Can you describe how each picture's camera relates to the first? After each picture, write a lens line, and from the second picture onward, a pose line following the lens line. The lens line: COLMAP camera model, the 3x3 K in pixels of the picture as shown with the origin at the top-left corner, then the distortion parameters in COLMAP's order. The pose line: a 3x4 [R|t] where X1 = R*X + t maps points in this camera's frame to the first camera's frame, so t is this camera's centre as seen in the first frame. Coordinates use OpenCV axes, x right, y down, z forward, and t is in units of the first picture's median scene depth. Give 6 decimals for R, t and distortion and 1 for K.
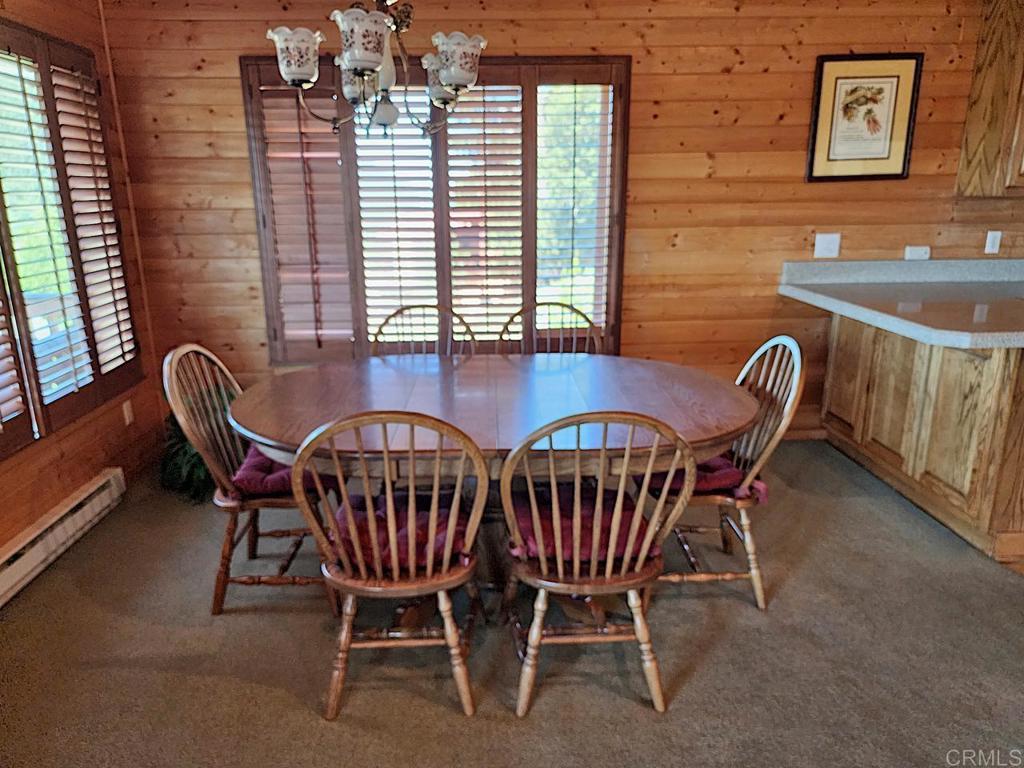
lens RADIAL K [[714.0, 0, 512.4], [0, 714.0, 383.6], [0, 0, 1]] dist [0.050472, -0.027271]
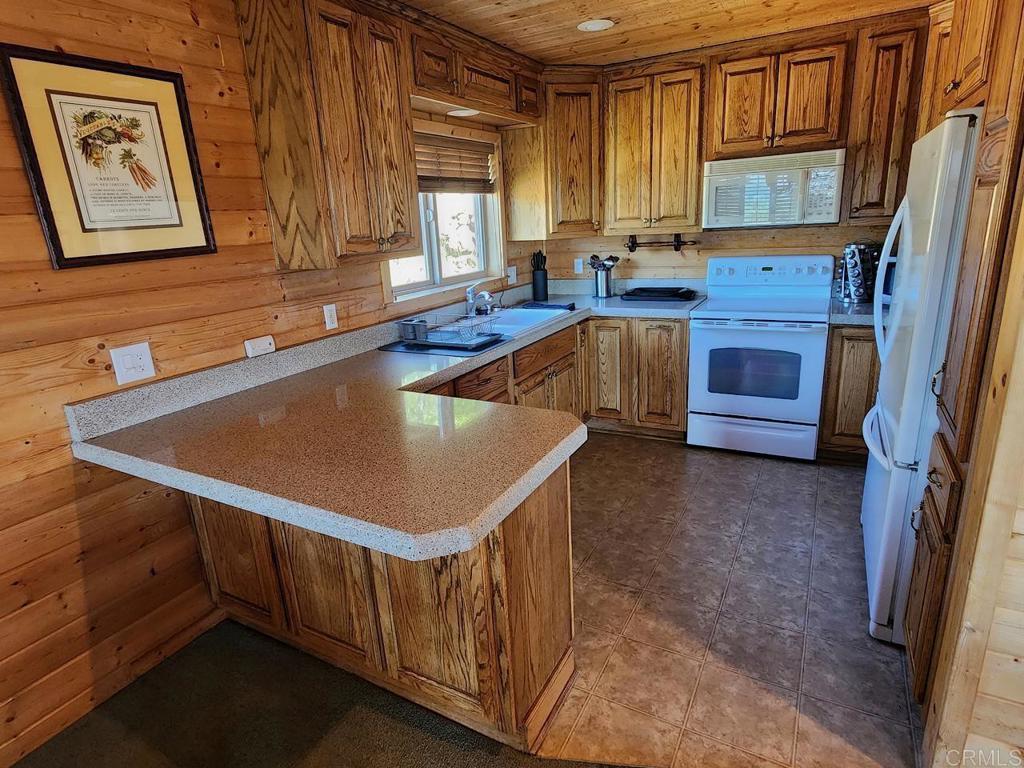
lens RADIAL K [[571.3, 0, 511.3], [0, 571.3, 384.6], [0, 0, 1]] dist [-0.009440, 0.001899]
pose [[0.524479, -0.260000, 0.810753, 0.212651], [0.273864, 0.953145, 0.128500, -0.155098], [-0.806176, 0.154640, 0.571110, 0.477059]]
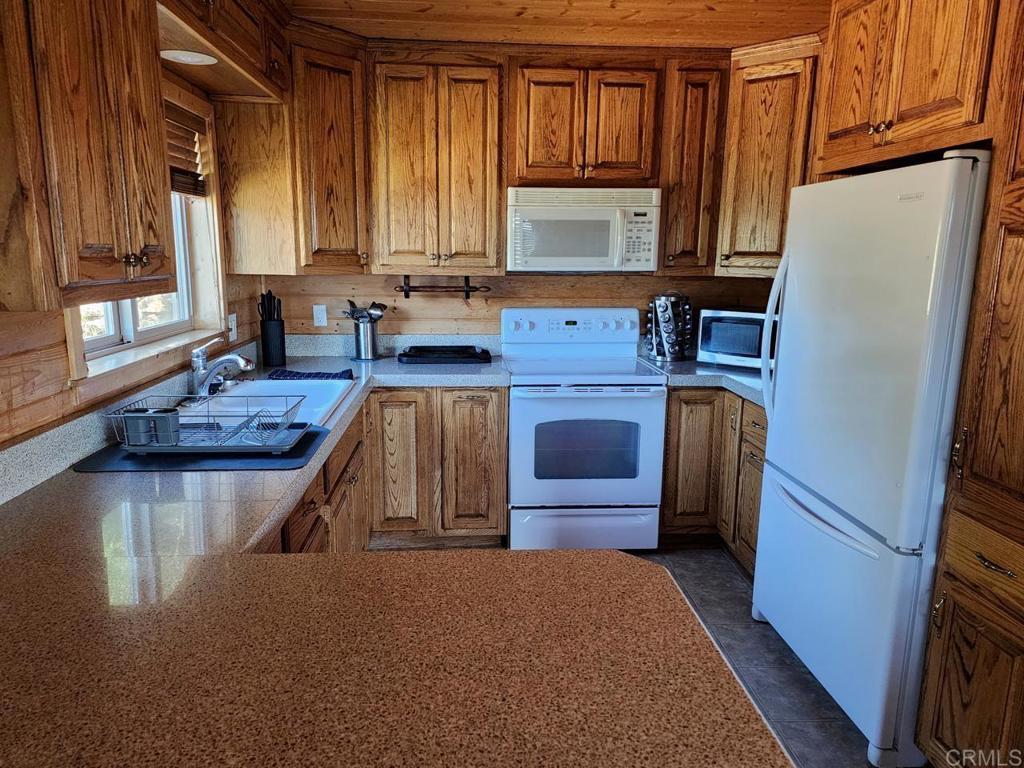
lens RADIAL K [[714.0, 0, 510.7], [0, 714.0, 399.2], [0, 0, 1]] dist [0.050472, -0.027271]
pose [[-0.014931, -0.198088, 0.980070, 0.259590], [0.252547, 0.947653, 0.195384, -0.203075], [-0.967470, 0.250431, 0.035877, 0.674062]]
